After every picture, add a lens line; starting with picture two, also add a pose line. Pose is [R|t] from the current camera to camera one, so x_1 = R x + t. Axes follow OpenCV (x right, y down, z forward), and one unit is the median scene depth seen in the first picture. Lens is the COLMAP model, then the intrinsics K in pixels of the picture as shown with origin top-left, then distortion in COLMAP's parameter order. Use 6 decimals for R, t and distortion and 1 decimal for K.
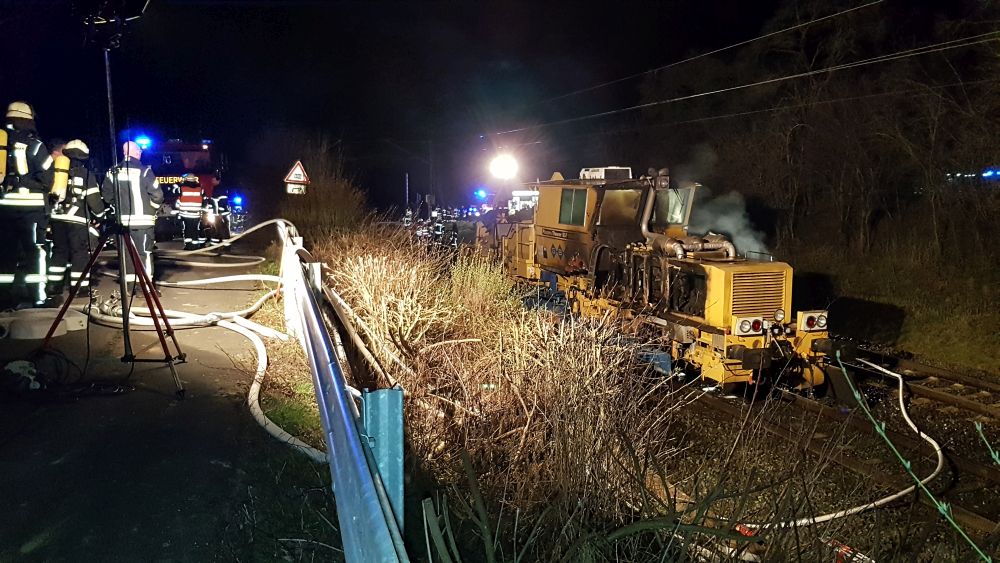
lens RADIAL K [[763.2, 0, 502.6], [0, 763.2, 285.3], [0, 0, 1]] dist [0.100189, -0.167199]
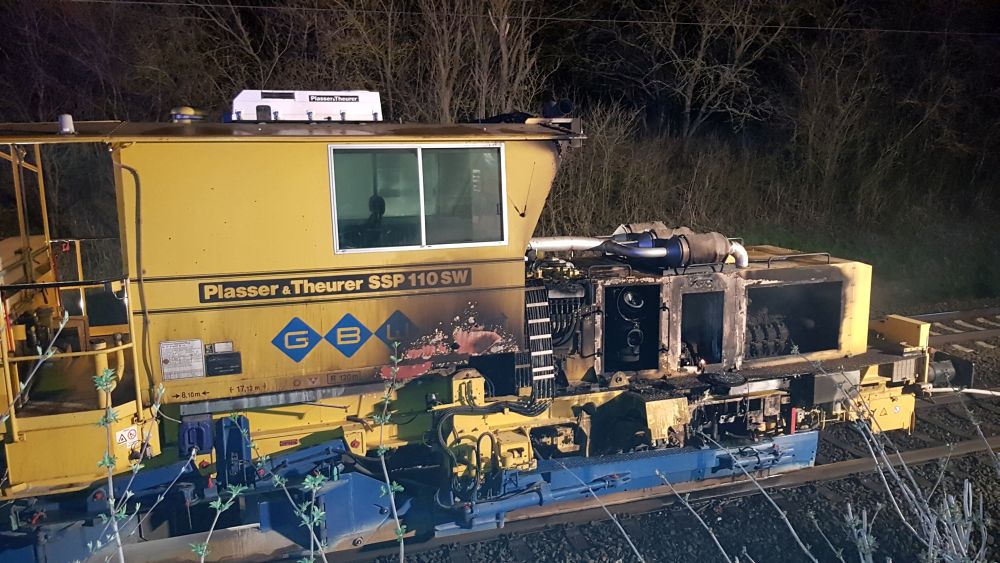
lens RADIAL K [[764.9, 0, 511.7], [0, 764.9, 291.8], [0, 0, 1]] dist [0.095670, -0.139493]
pose [[0.026231, -0.185867, 0.982225, -0.305216], [0.148585, 0.972373, 0.180035, -0.134886], [-0.988552, 0.141221, 0.053123, 1.080146]]
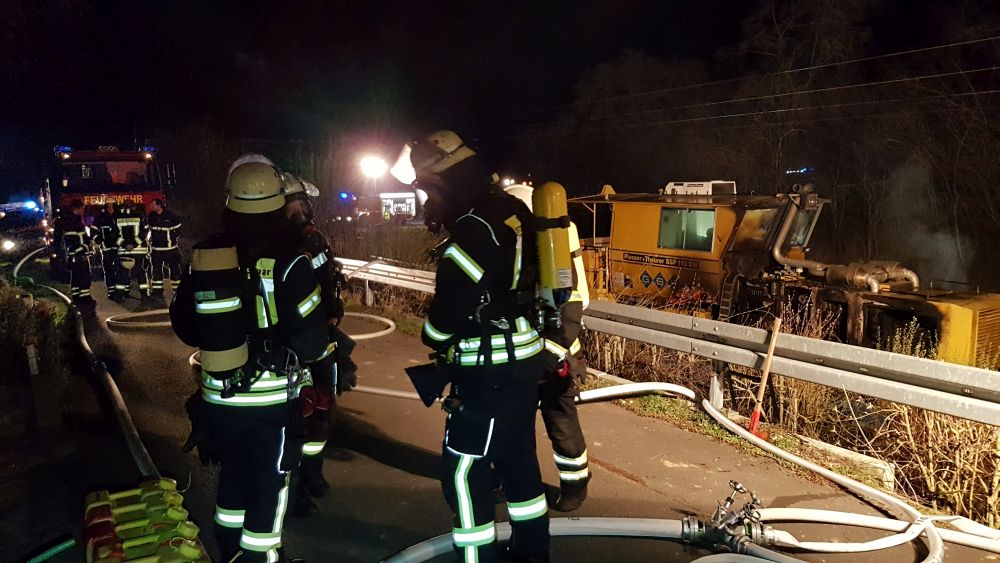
lens RADIAL K [[763.2, 0, 502.6], [0, 763.2, 285.3], [0, 0, 1]] dist [0.100189, -0.167199]
pose [[0.970731, -0.042490, 0.236381, -0.355149], [0.041454, 0.999097, 0.009354, -0.064484], [-0.236565, 0.000719, 0.971615, 0.248976]]
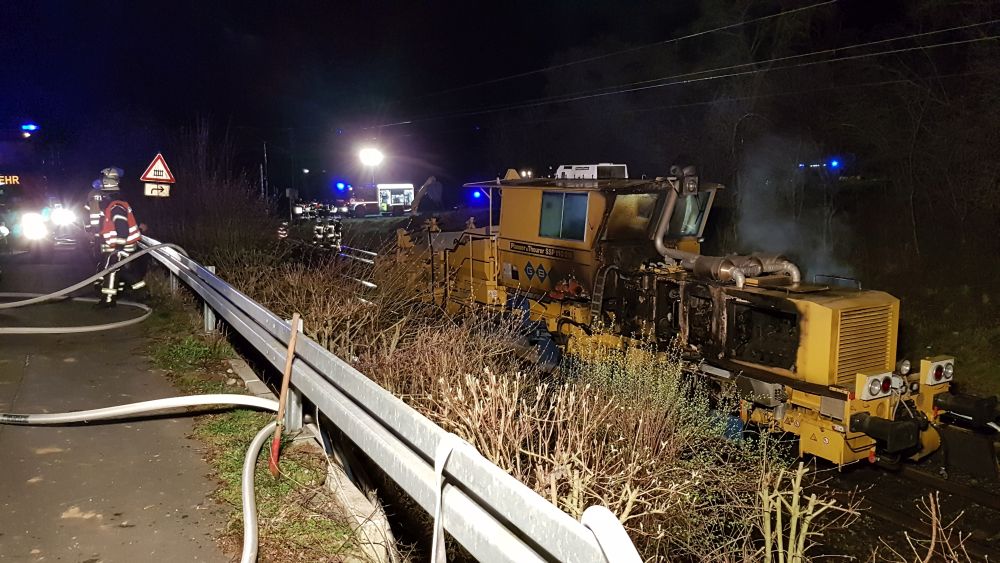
lens RADIAL K [[763.2, 0, 502.6], [0, 763.2, 285.3], [0, 0, 1]] dist [0.100189, -0.167199]
pose [[0.980306, -0.031987, 0.194875, -0.137694], [0.029484, 0.999441, 0.015731, -0.052970], [-0.195269, -0.009675, 0.980702, 0.289657]]
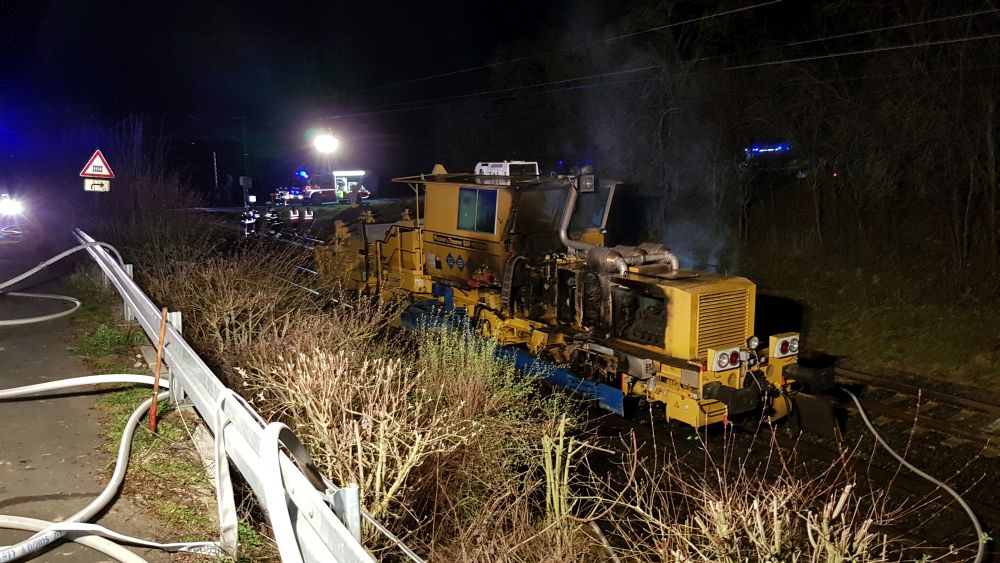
lens RADIAL K [[764.9, 0, 511.7], [0, 764.9, 291.8], [0, 0, 1]] dist [0.095670, -0.139493]
pose [[0.968300, -0.051410, 0.244443, -0.092893], [0.041310, 0.998074, 0.046273, -0.057968], [-0.246351, -0.034708, 0.968559, 0.196309]]
